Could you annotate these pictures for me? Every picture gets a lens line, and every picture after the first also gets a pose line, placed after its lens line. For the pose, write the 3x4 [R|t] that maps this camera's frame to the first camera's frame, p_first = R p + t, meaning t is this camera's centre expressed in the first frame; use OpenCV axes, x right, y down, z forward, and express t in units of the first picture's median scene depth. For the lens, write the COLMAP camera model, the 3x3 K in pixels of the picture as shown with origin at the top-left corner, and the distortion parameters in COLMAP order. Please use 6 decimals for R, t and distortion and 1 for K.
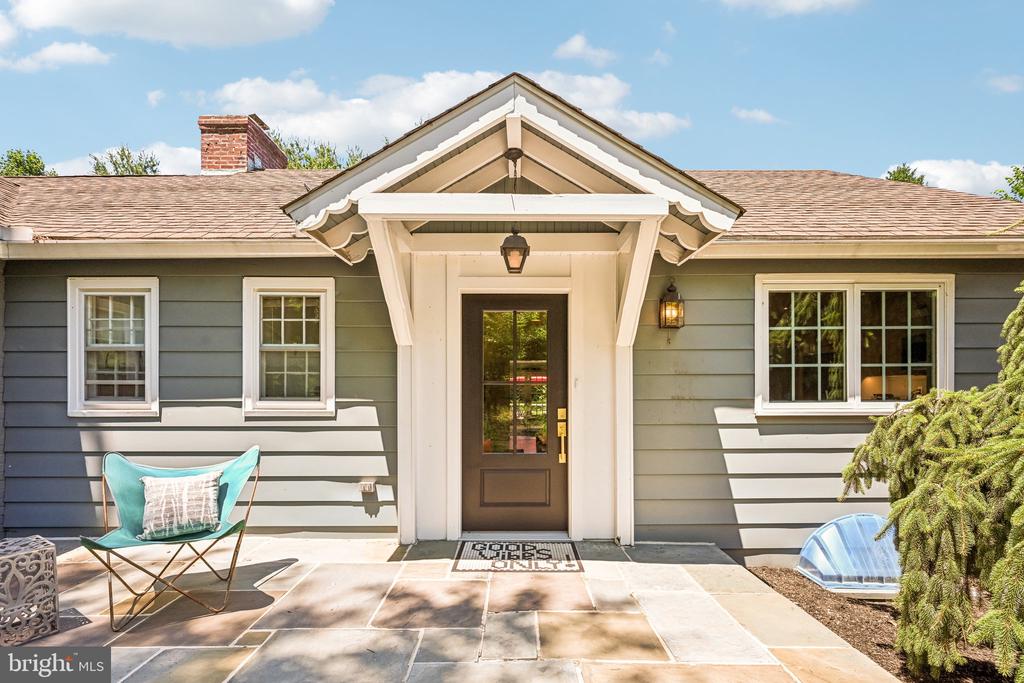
lens RADIAL K [[471.2, 0, 510.7], [0, 471.2, 400.7], [0, 0, 1]] dist [-0.001203, 0.000006]
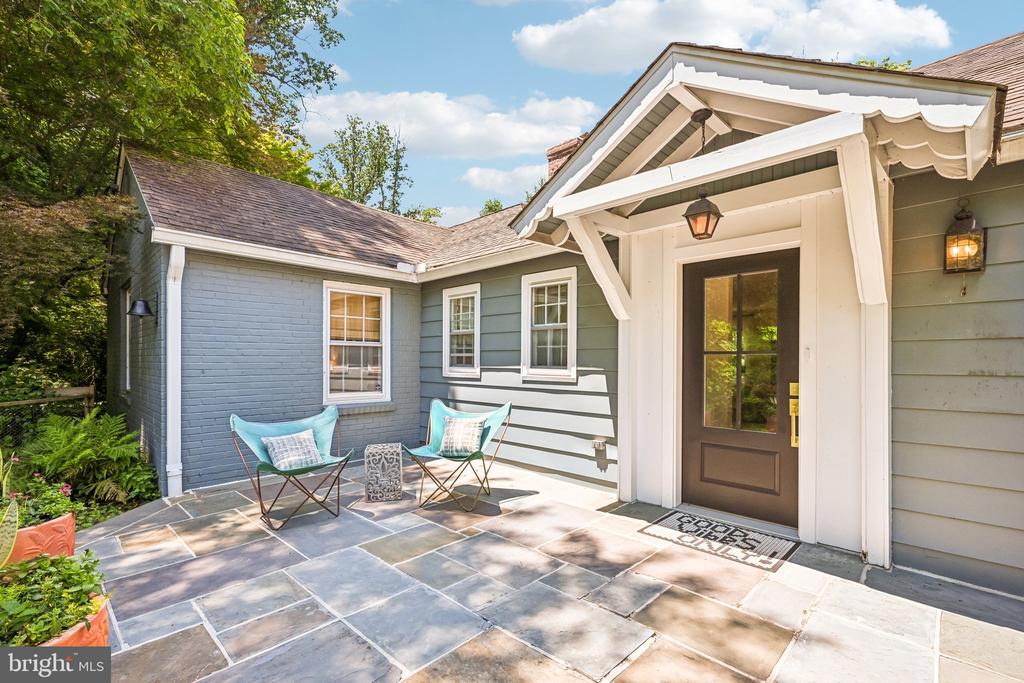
lens RADIAL K [[465.7, 0, 515.8], [0, 465.7, 371.3], [0, 0, 1]] dist [-0.000005, 0.000183]
pose [[0.710062, 0.019585, -0.703867, 0.354591], [-0.019208, 0.999780, 0.008441, -0.001737], [0.703877, 0.007526, 0.710282, 0.052265]]
